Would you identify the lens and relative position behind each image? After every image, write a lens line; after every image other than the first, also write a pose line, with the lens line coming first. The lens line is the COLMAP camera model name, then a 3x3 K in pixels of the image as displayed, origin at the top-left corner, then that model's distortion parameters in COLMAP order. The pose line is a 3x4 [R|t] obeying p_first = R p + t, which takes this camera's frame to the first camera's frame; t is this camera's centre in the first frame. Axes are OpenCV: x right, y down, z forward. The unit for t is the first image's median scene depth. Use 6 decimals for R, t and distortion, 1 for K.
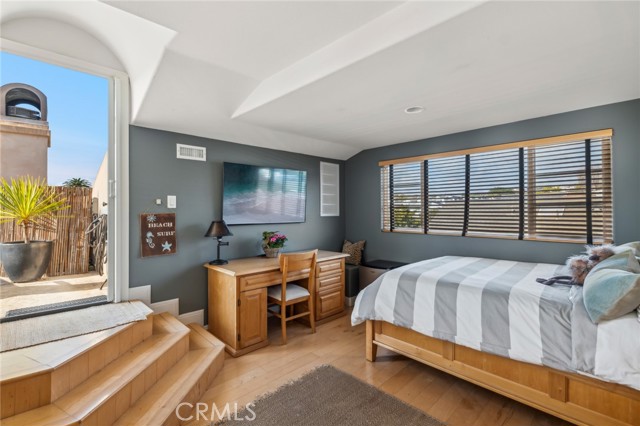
lens RADIAL K [[291.9, 0, 319.2], [0, 291.9, 210.4], [0, 0, 1]] dist [-0.003600, -0.000825]
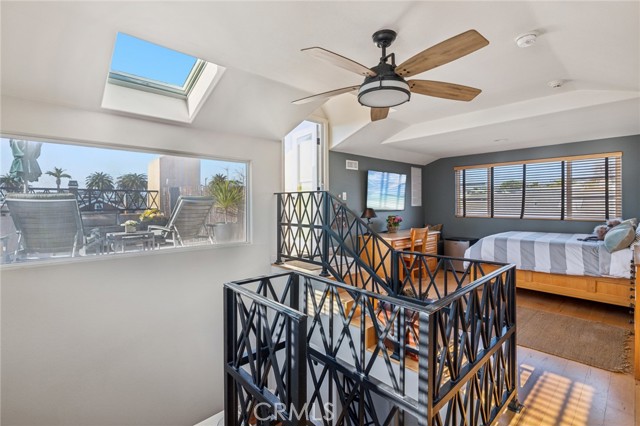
lens RADIAL K [[291.9, 0, 319.2], [0, 291.9, 210.4], [0, 0, 1]] dist [-0.003600, -0.000825]
pose [[0.999760, -0.000934, -0.021879, -0.622411], [0.001483, 0.999684, 0.025081, 0.008224], [0.021849, -0.025108, 0.999446, -0.639344]]
